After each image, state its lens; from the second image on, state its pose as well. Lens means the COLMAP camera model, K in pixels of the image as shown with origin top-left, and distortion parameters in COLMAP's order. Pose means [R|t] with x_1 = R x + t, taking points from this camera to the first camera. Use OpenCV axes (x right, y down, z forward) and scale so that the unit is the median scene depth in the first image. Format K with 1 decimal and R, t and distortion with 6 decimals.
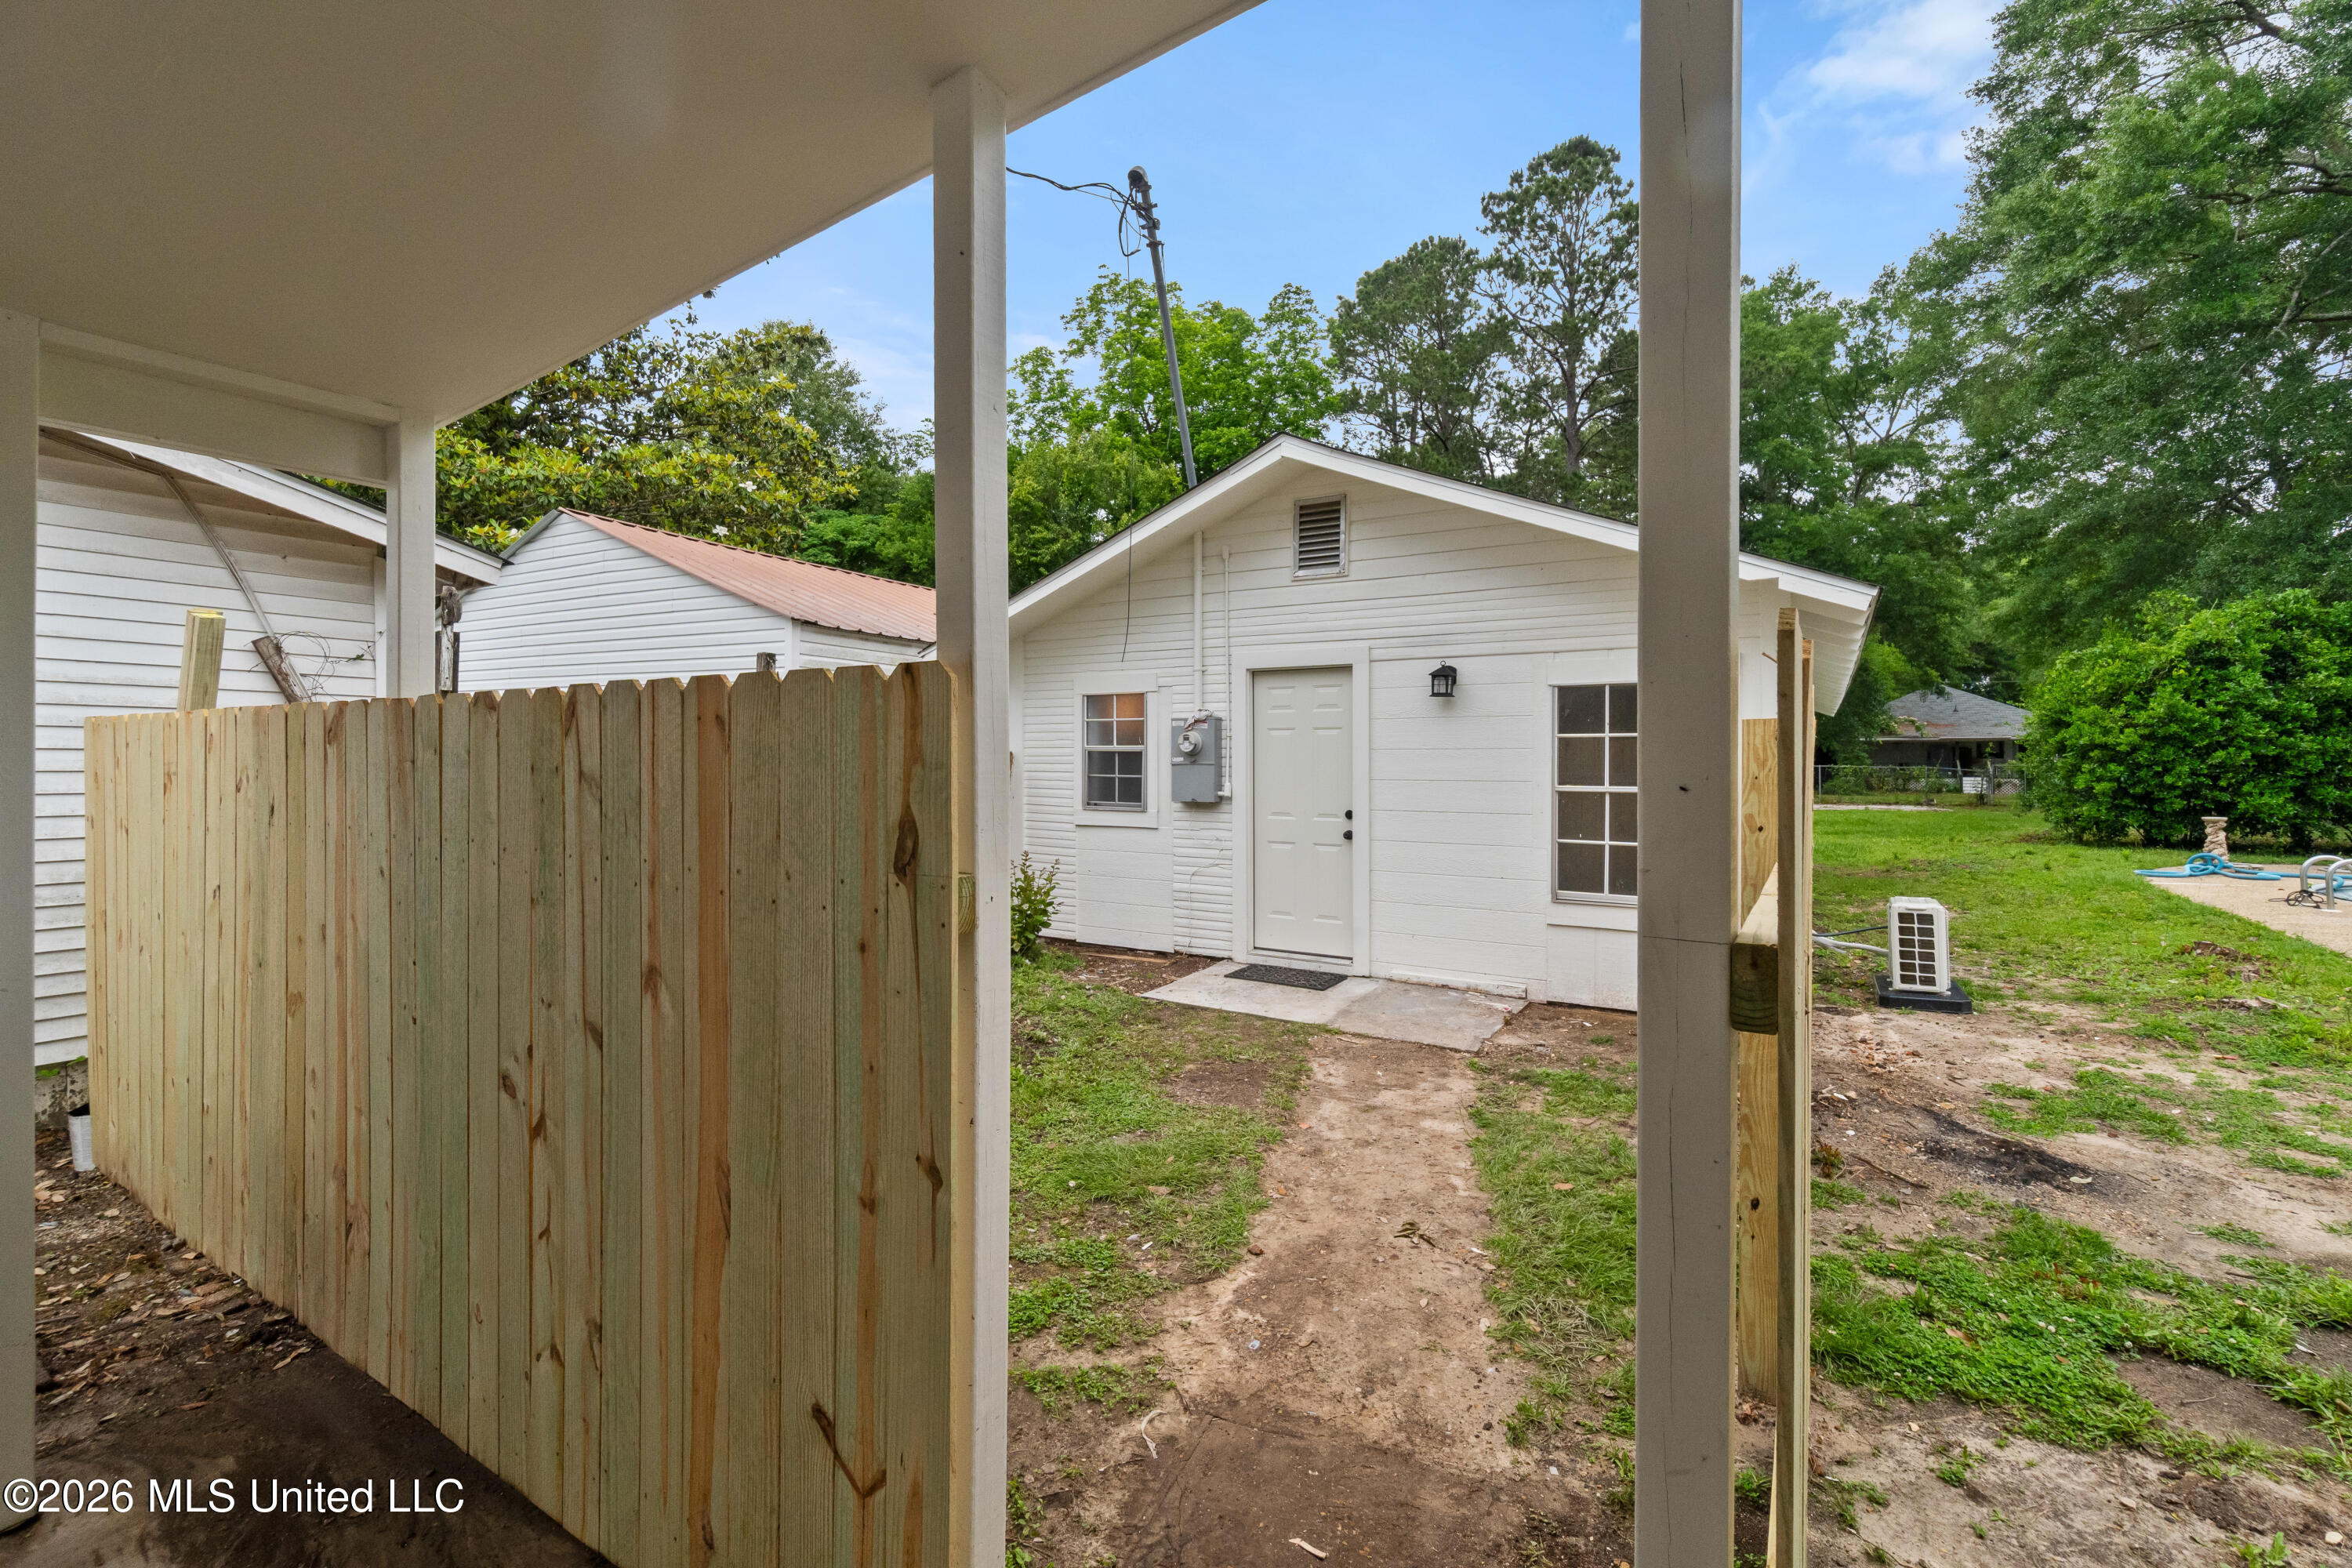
lens RADIAL K [[1033.7, 0, 1183.9], [0, 1033.7, 768.7], [0, 0, 1]] dist [-0.001266, -0.002524]
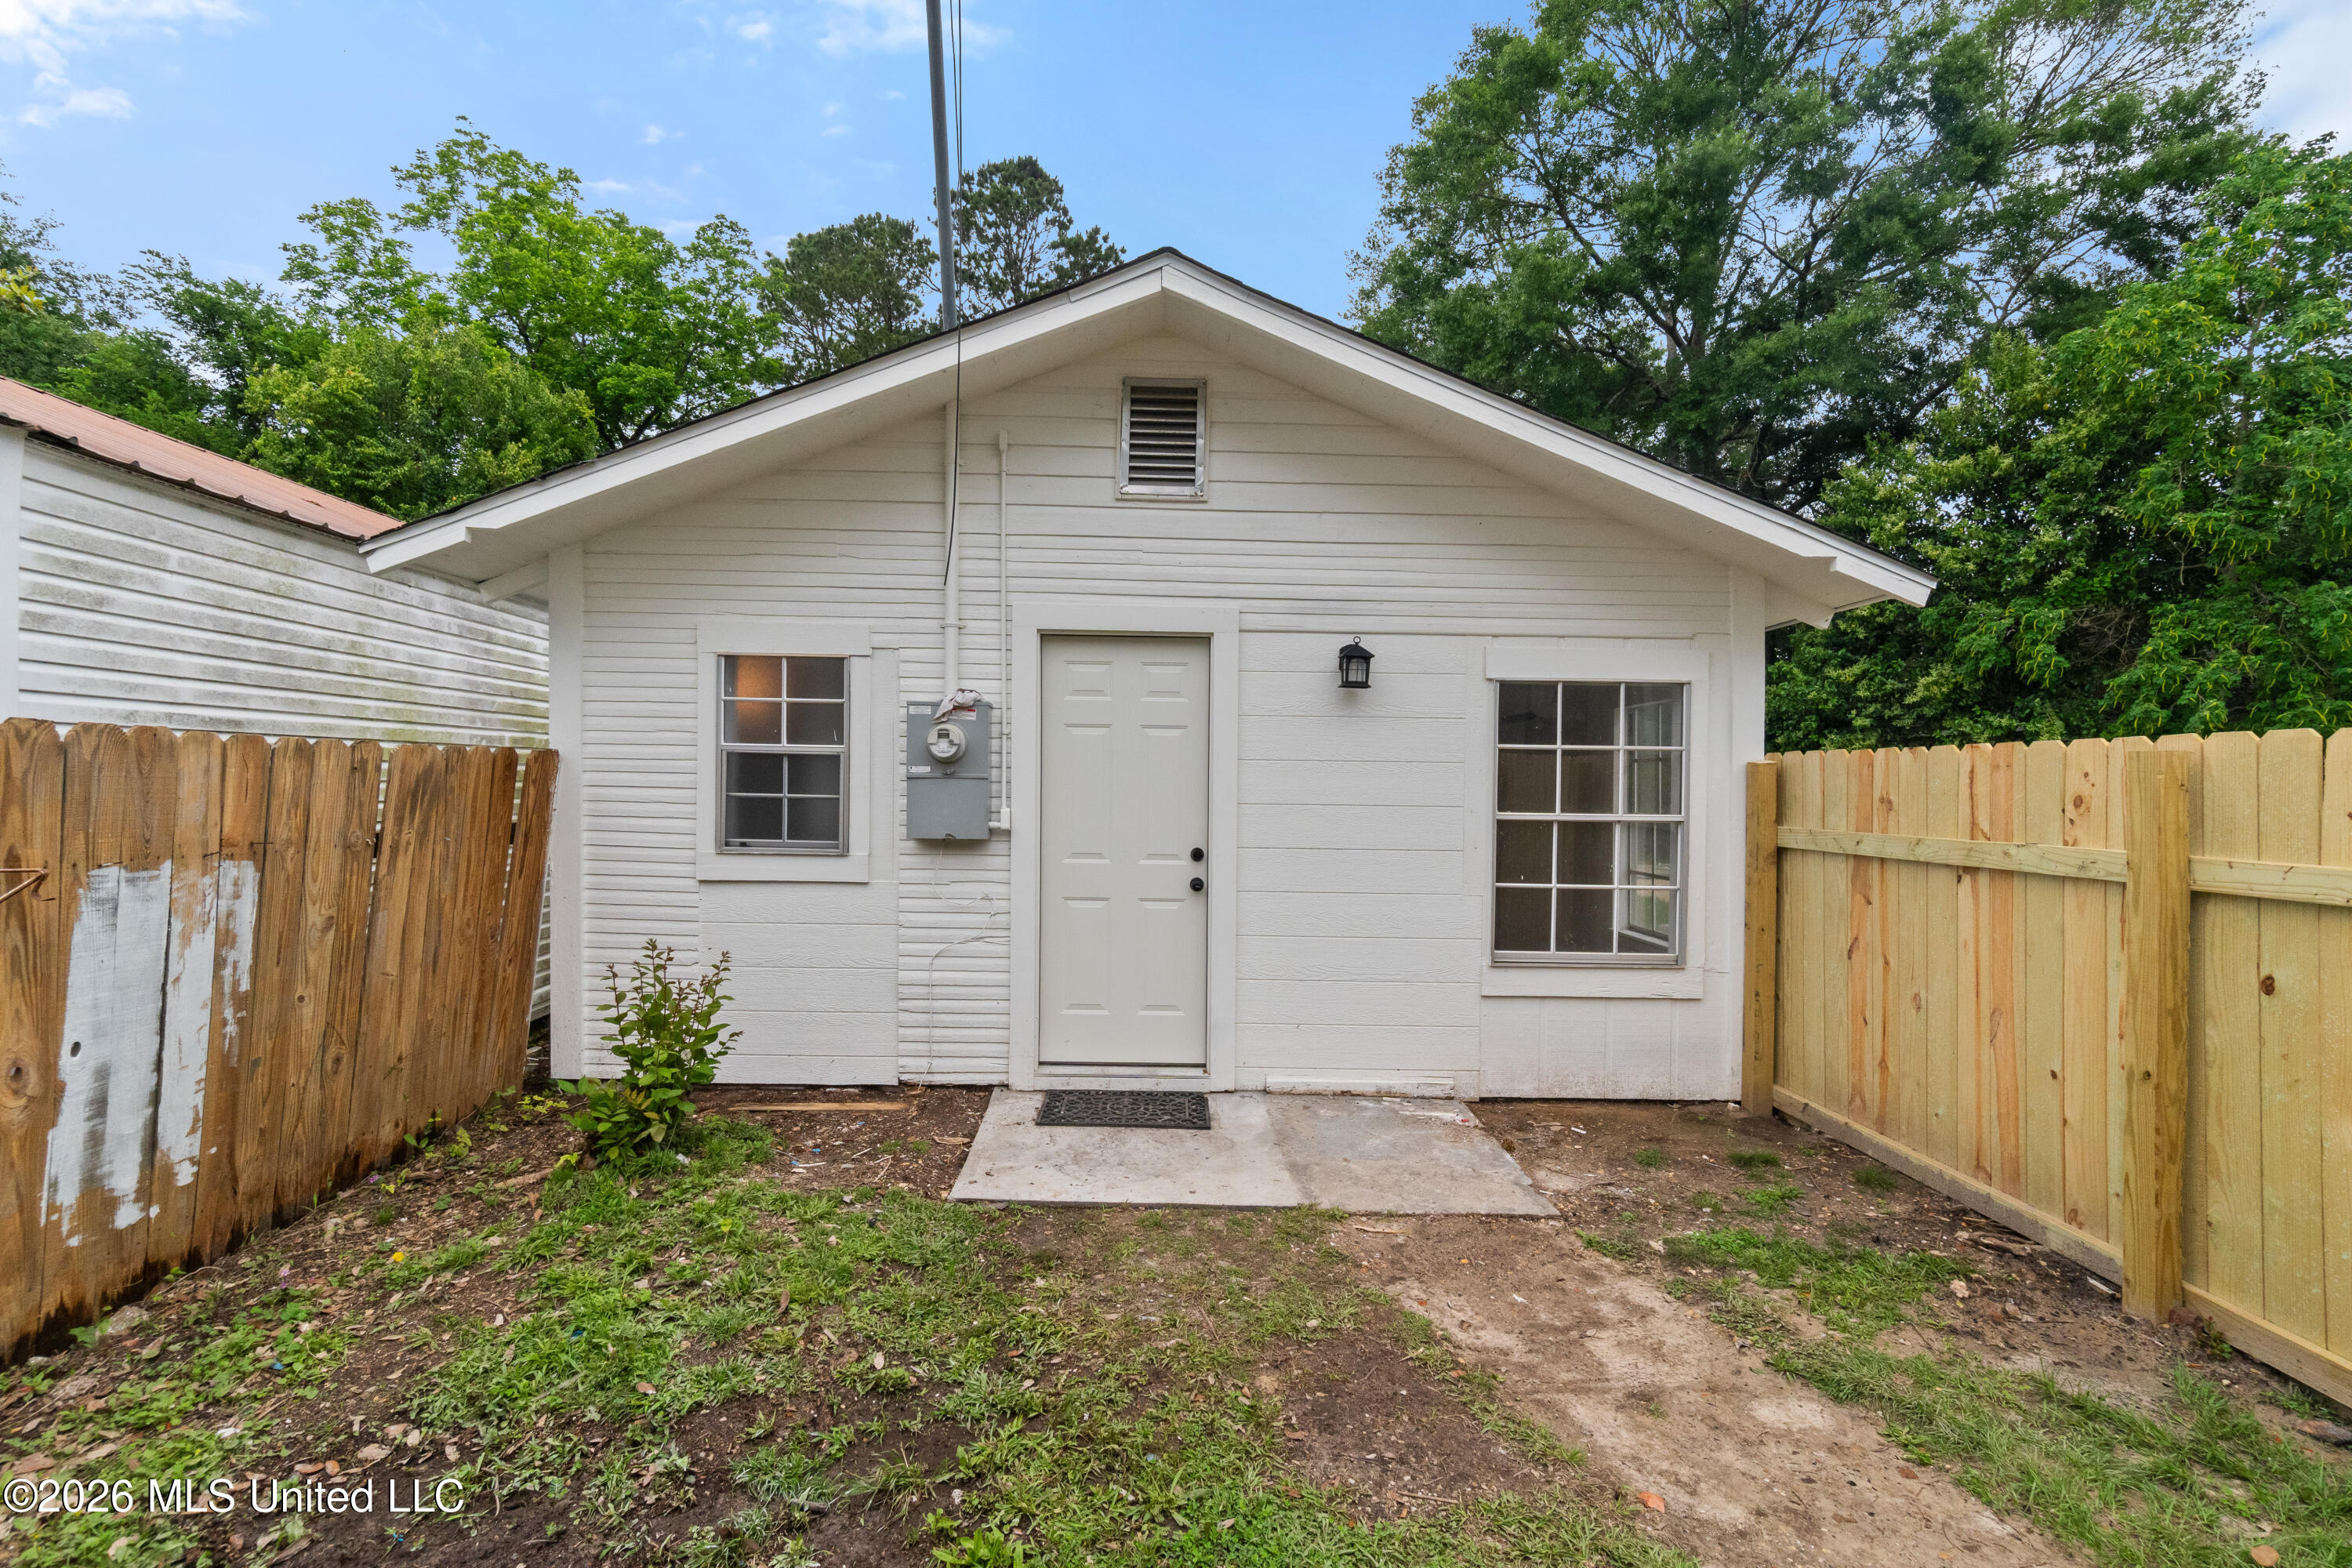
lens RADIAL K [[1033.7, 0, 1171.1], [0, 1033.7, 790.6], [0, 0, 1]] dist [-0.001266, -0.002524]
pose [[0.846855, 0.005132, 0.531799, -0.188955], [-0.009583, 0.999938, 0.005611, -0.001155], [-0.531737, -0.009848, 0.846852, 0.377037]]
